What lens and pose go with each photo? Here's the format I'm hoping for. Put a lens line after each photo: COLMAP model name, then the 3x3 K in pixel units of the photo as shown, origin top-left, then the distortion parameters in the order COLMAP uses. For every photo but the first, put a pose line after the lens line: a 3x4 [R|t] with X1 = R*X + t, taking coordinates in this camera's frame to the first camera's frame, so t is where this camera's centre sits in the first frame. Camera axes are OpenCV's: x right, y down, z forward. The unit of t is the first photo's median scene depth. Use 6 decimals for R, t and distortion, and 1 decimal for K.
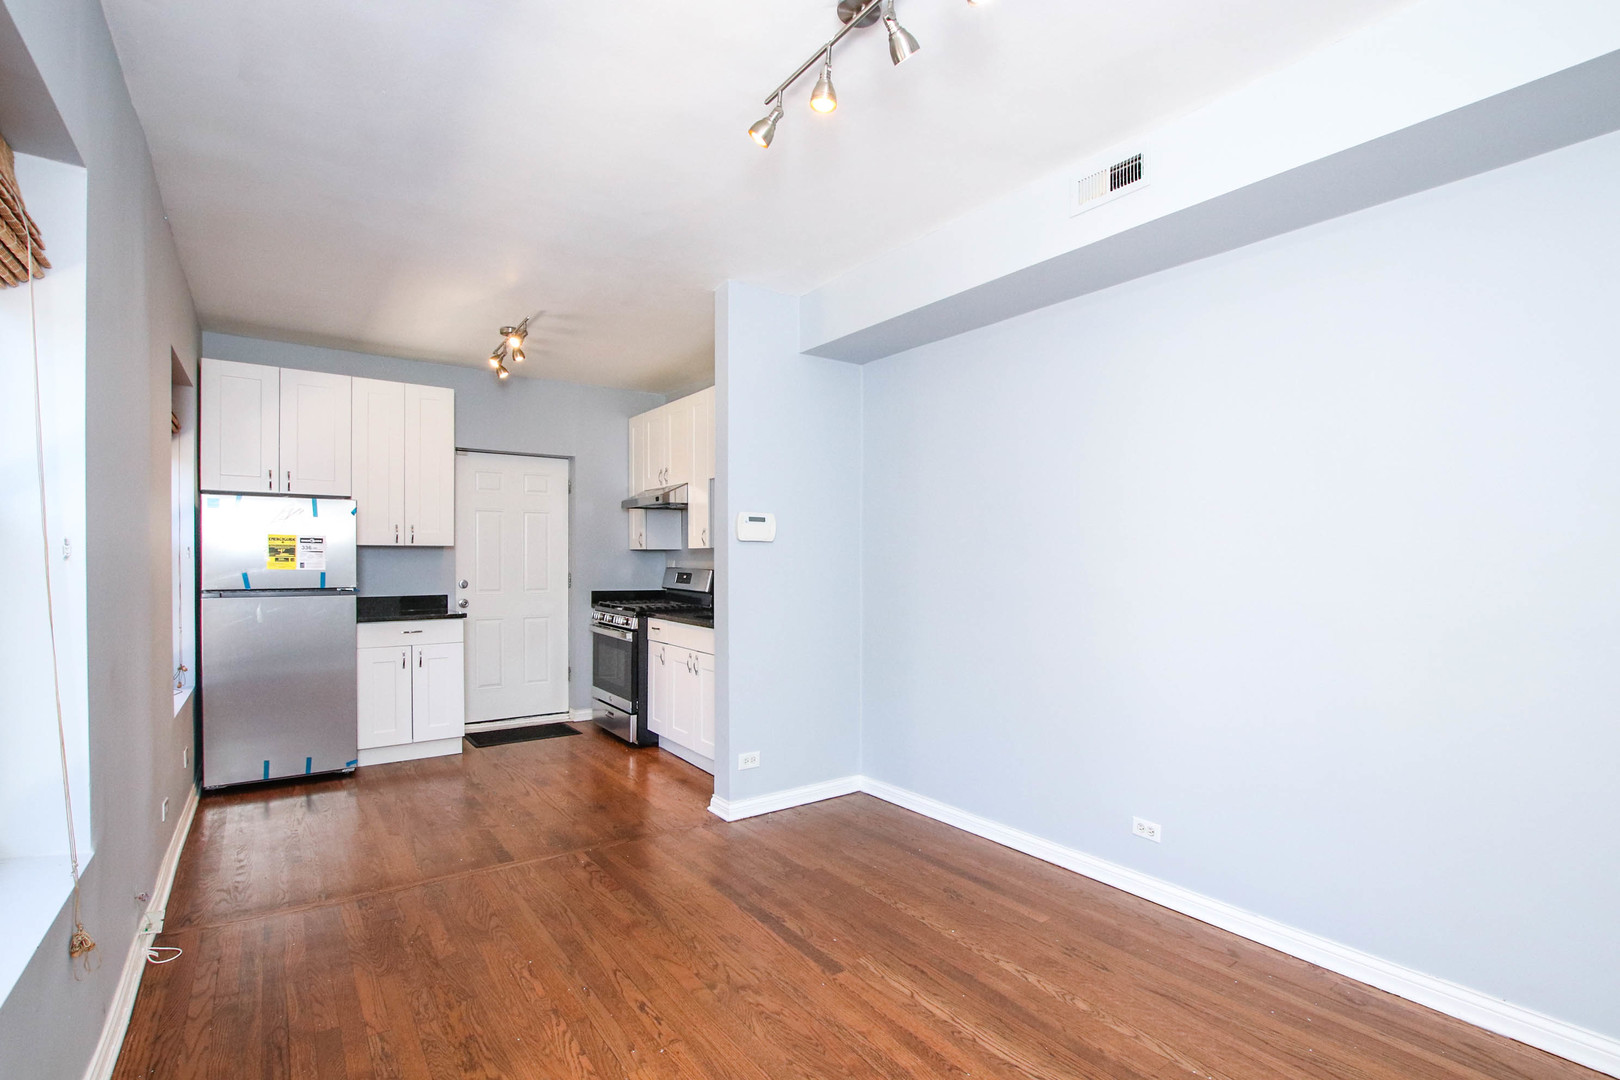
lens RADIAL K [[754.3, 0, 772.3], [0, 754.3, 562.4], [0, 0, 1]] dist [-0.022050, 0.000067]
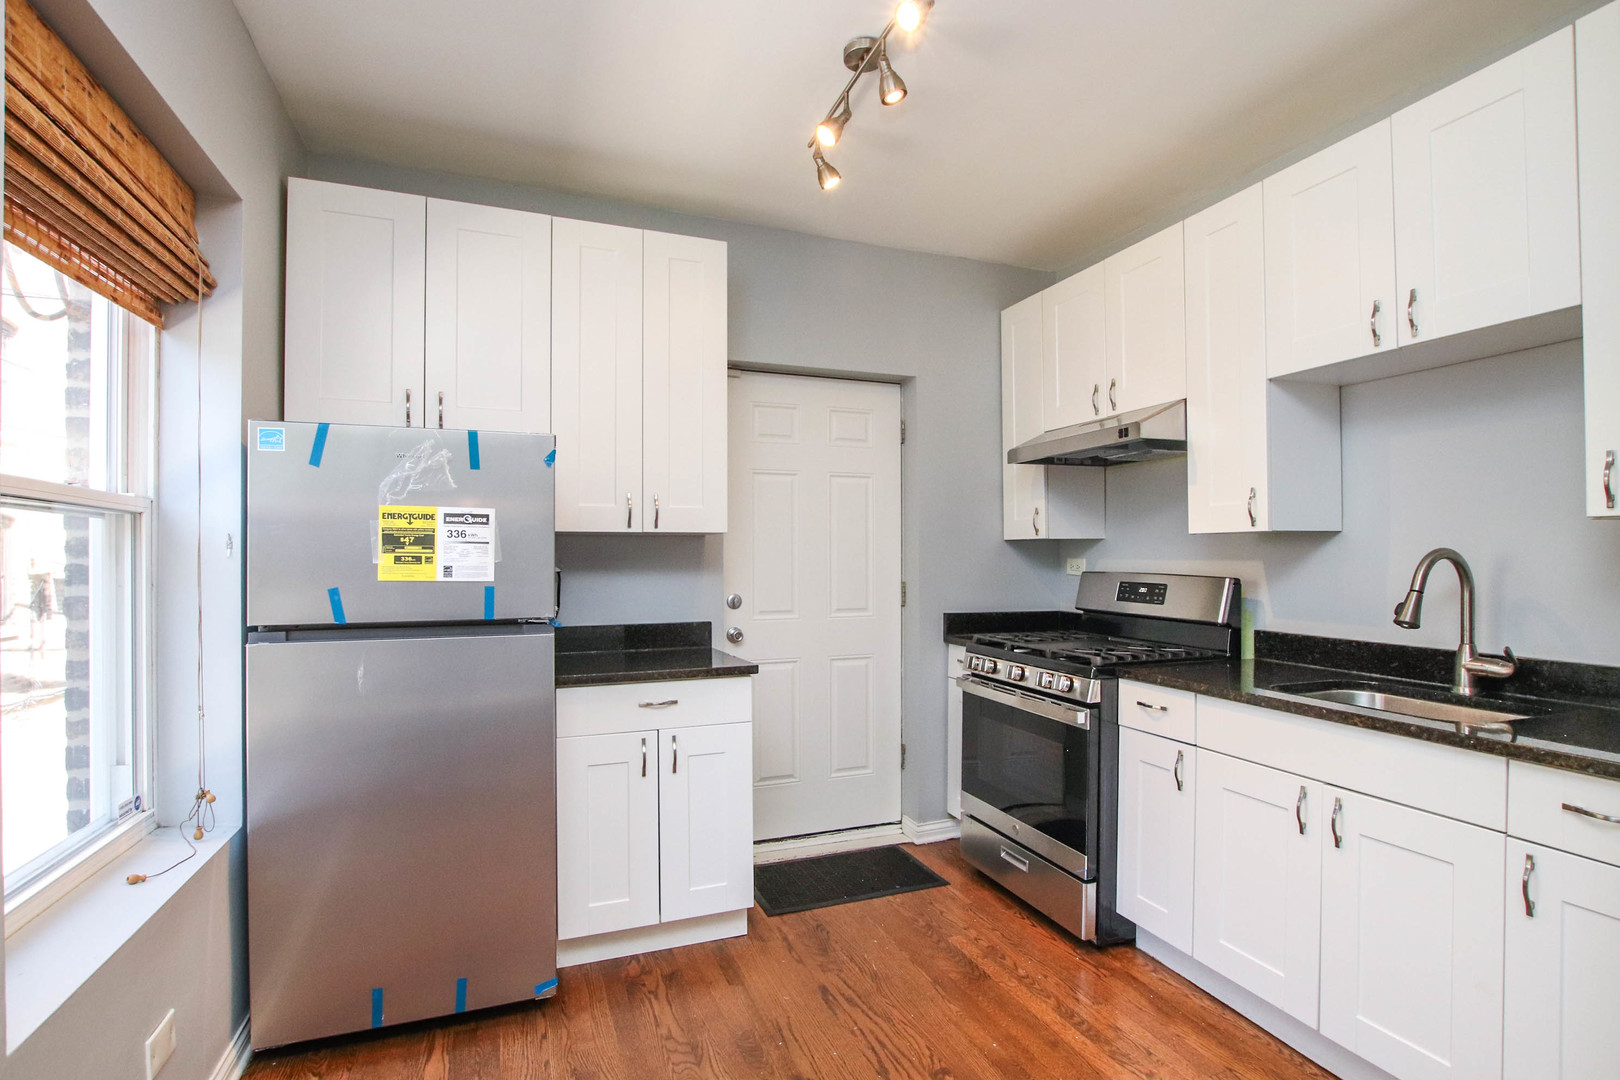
lens RADIAL K [[769.1, 0, 788.5], [0, 769.1, 551.4], [0, 0, 1]] dist [-0.024195, 0.000011]
pose [[0.970887, -0.006609, -0.239447, -0.262348], [0.003170, 0.999886, -0.014745, -0.000806], [0.239517, 0.013557, 0.970797, 0.501458]]
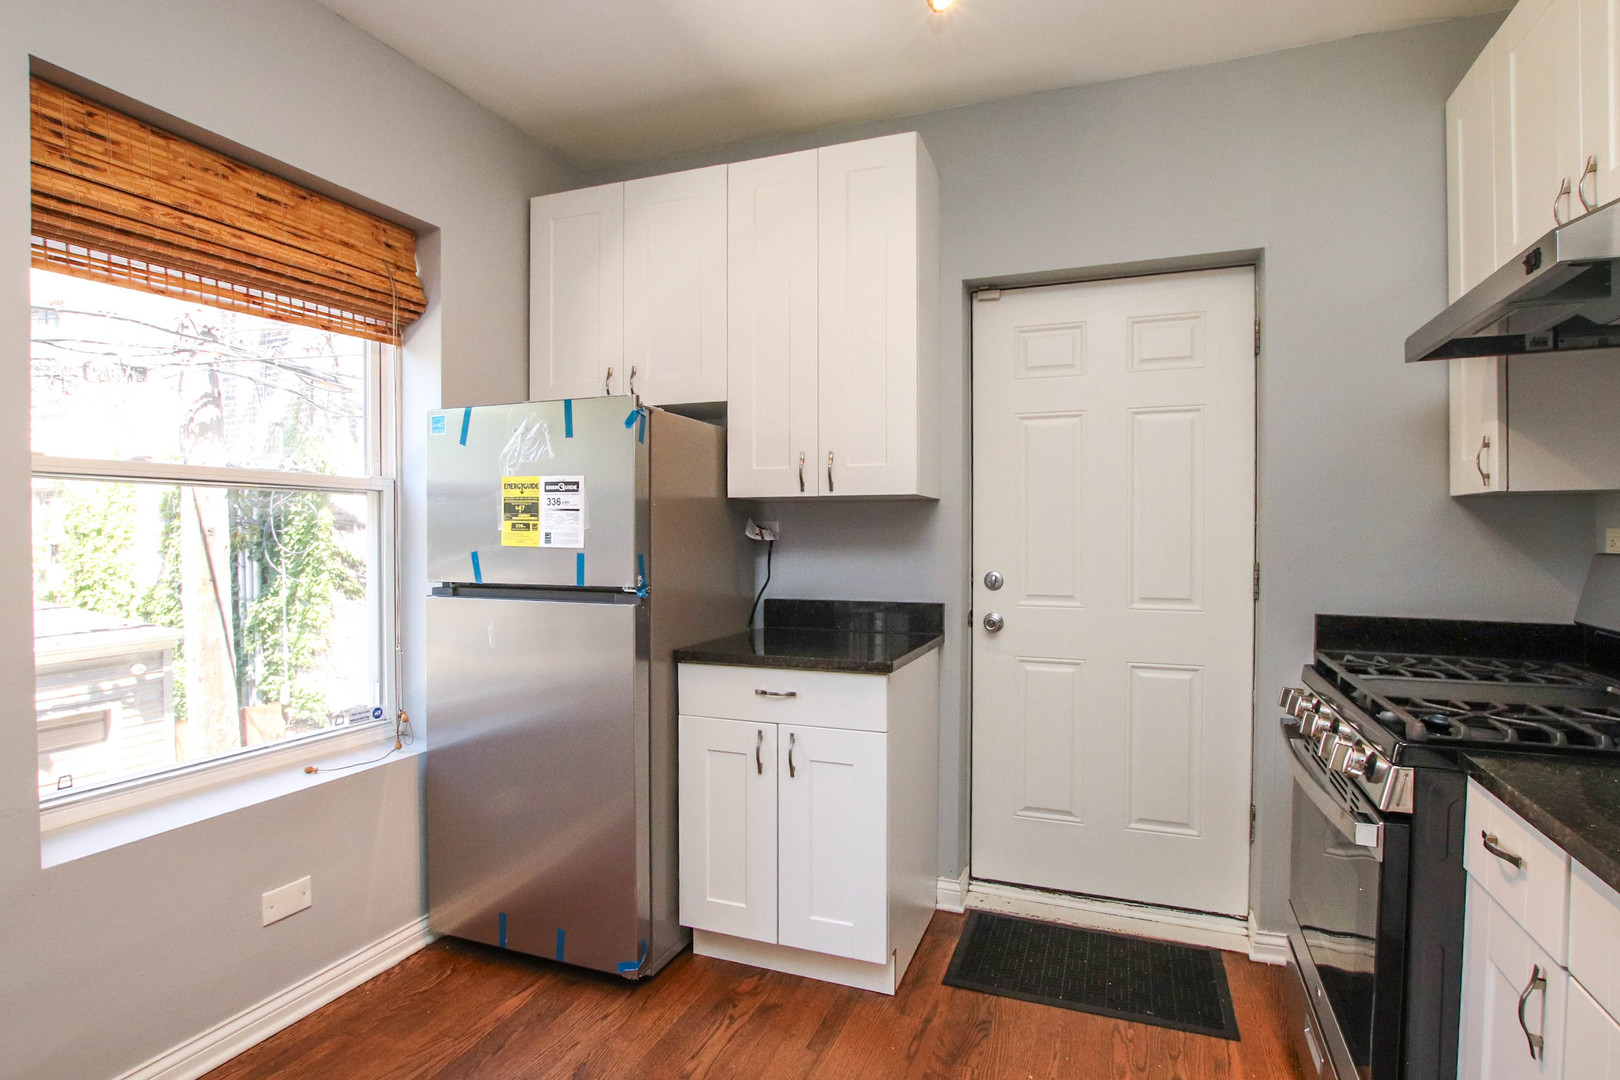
lens RADIAL K [[769.5, 0, 842.1], [0, 769.5, 539.0], [0, 0, 1]] dist [-0.023683, 0.000129]
pose [[0.583107, 0.007001, -0.812365, -0.093468], [-0.003408, 0.999975, 0.006171, 0.000704], [0.812388, -0.000830, 0.583116, 0.742209]]
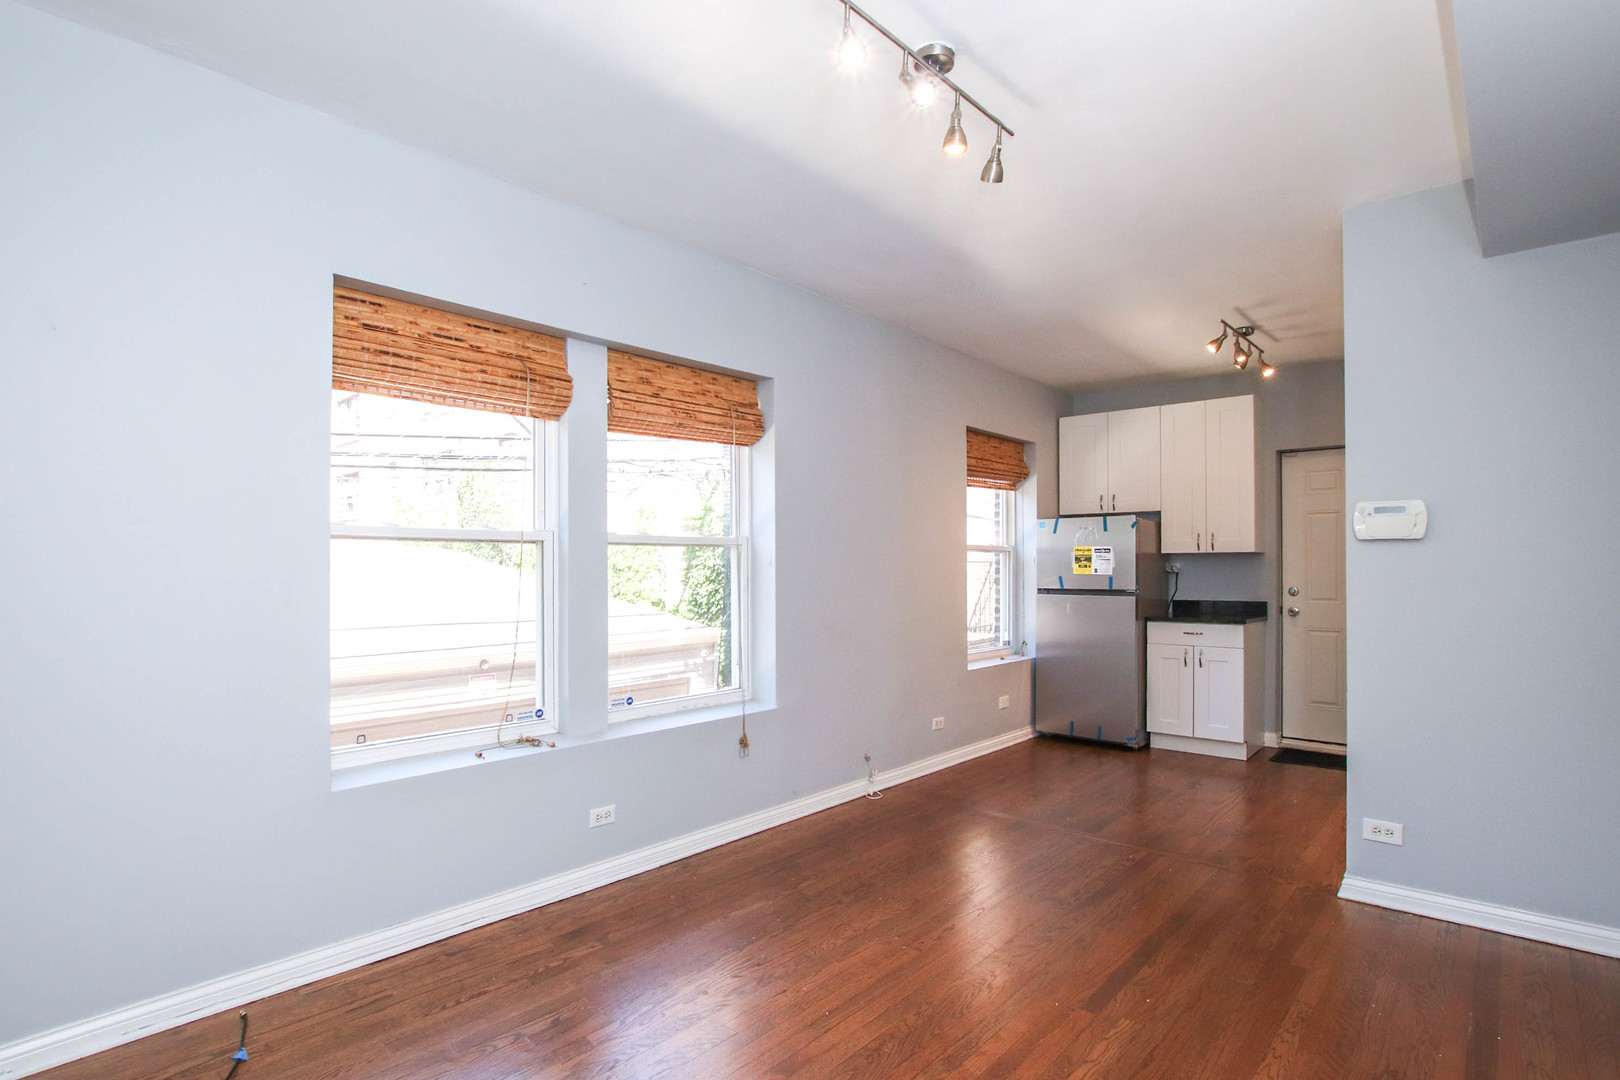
lens RADIAL K [[777.8, 0, 850.6], [0, 777.8, 564.8], [0, 0, 1]] dist [-0.021841, 0.000122]
pose [[0.276719, -0.004635, -0.960940, 0.431262], [-0.003343, 0.999978, -0.005786, 0.002613], [0.960945, 0.004813, 0.276697, 0.213599]]
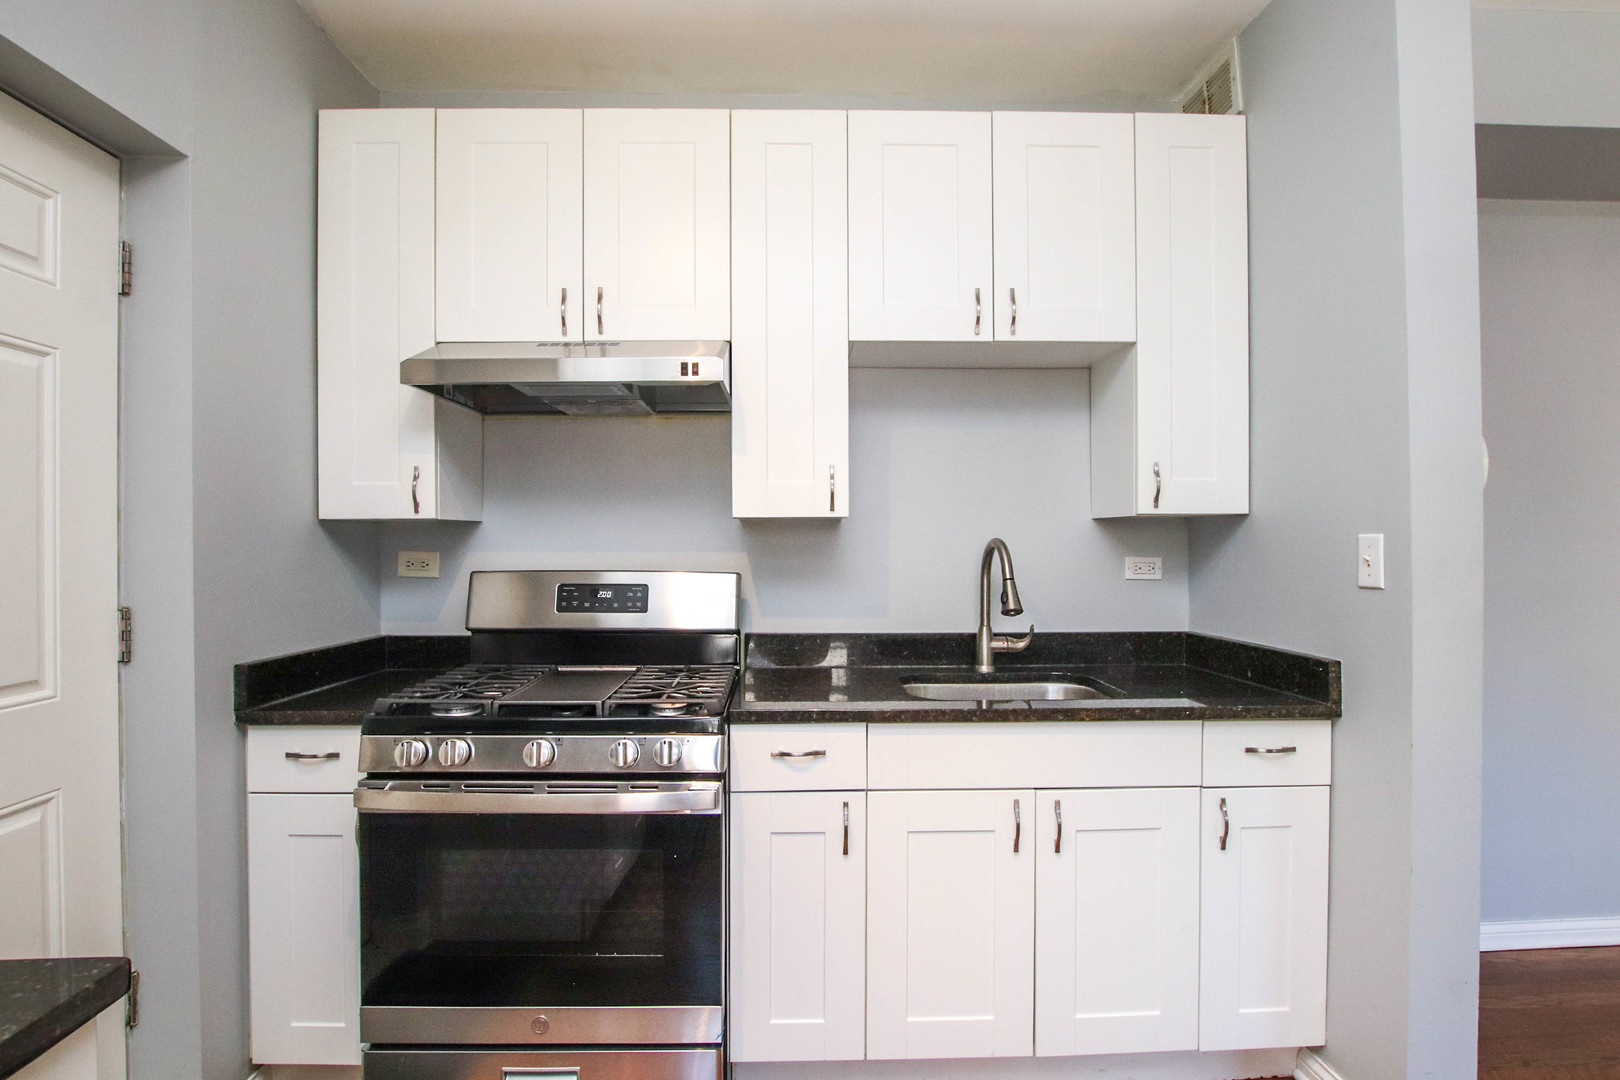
lens RADIAL K [[810.9, 0, 812.5], [0, 810.9, 542.4], [0, 0, 1]] dist [-0.024088, -0.000024]
pose [[0.529196, -0.004138, 0.848490, -0.461346], [0.013060, 0.999909, -0.003269, -0.004734], [-0.848399, 0.012812, 0.529202, 0.813378]]
